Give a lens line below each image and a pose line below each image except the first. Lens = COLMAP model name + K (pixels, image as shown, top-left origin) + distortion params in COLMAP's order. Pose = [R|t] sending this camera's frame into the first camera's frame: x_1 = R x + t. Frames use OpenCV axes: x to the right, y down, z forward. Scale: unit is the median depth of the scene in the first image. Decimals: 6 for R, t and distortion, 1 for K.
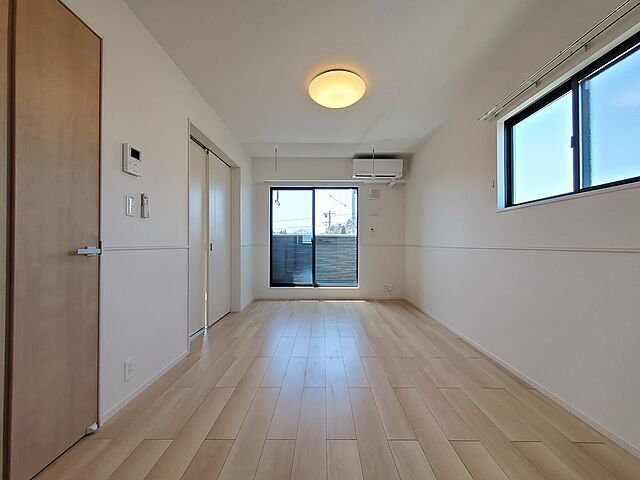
lens RADIAL K [[253.5, 0, 320.1], [0, 253.5, 241.6], [0, 0, 1]] dist [0.002917, 0.000404]
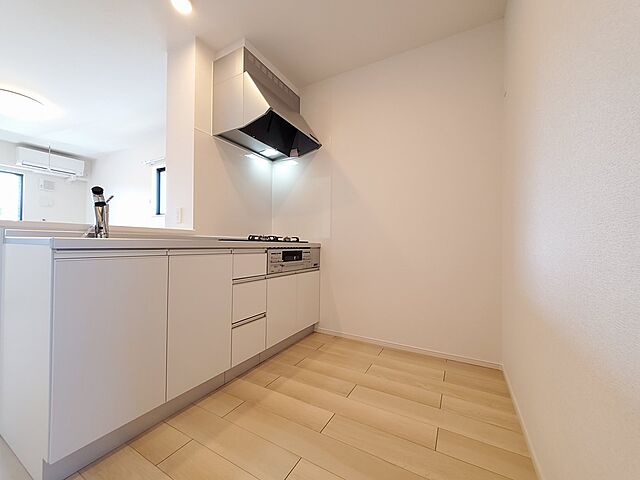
lens RADIAL K [[253.5, 0, 319.0], [0, 253.5, 238.9], [0, 0, 1]] dist [0.002917, 0.000404]
pose [[0.481245, 0.009543, 0.876534, -0.164749], [-0.018494, 0.999829, -0.000732, 0.009380], [-0.876391, -0.015858, 0.481339, -0.479574]]
